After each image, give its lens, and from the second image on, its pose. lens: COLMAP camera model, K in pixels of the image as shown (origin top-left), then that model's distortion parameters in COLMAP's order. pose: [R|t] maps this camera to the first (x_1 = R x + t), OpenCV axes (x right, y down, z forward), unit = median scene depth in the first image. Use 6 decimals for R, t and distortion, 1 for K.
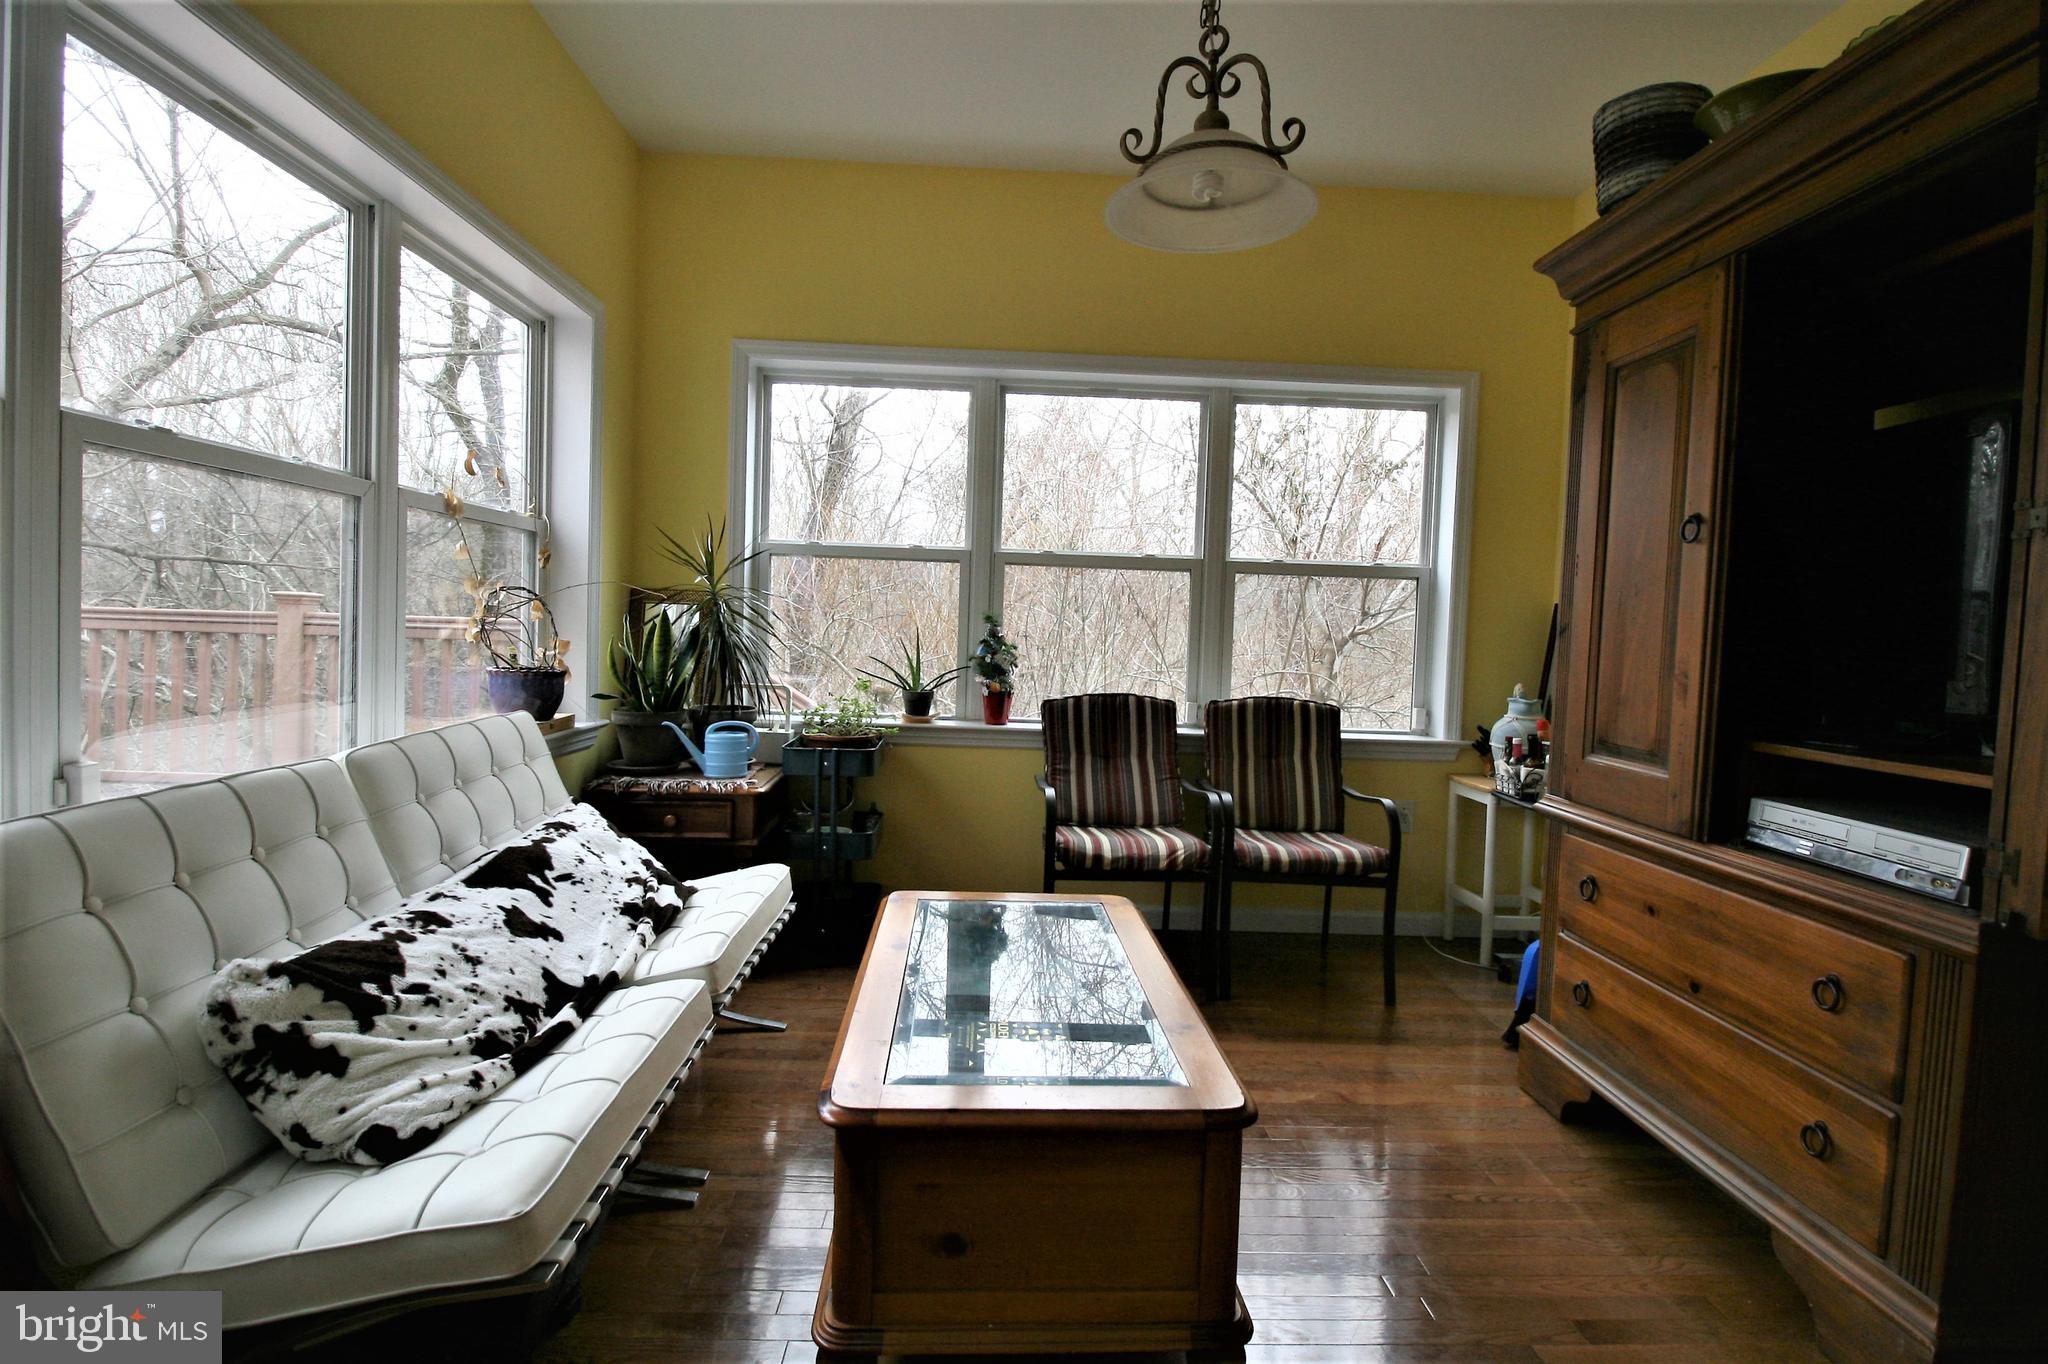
lens RADIAL K [[1005.7, 0, 1024.0], [0, 1005.7, 682.0], [0, 0, 1]] dist [0.001881, -0.018117]
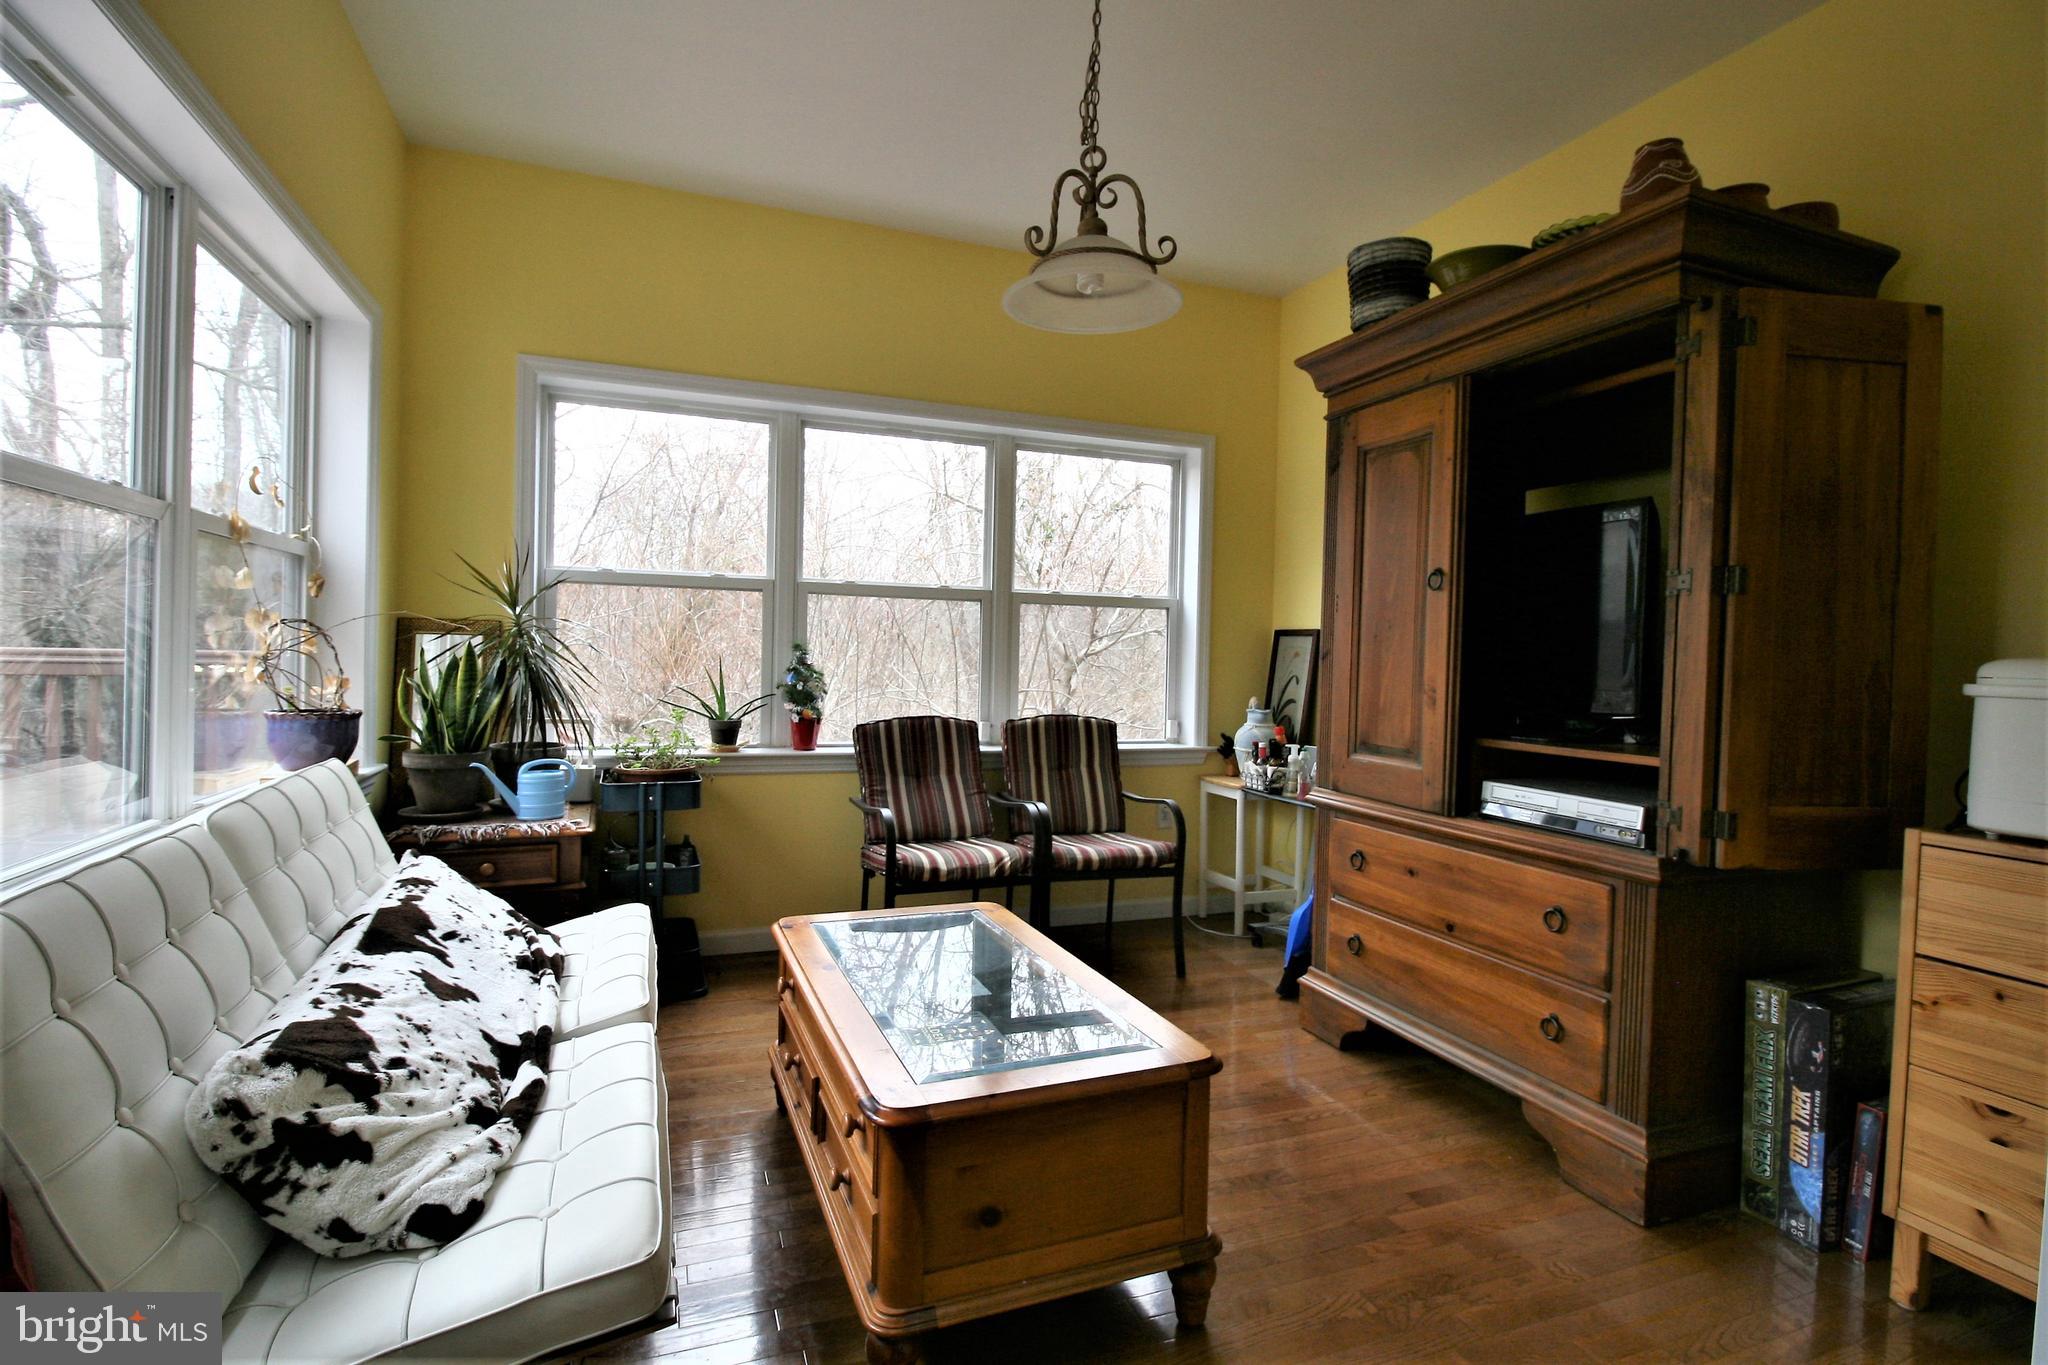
lens RADIAL K [[991.1, 0, 1029.0], [0, 991.1, 681.5], [0, 0, 1]] dist [-0.000856, -0.018088]
pose [[0.943591, -0.021043, 0.330443, -0.248345], [0.026641, 0.999568, -0.012420, -0.015337], [-0.330039, 0.020523, 0.943744, -0.046235]]
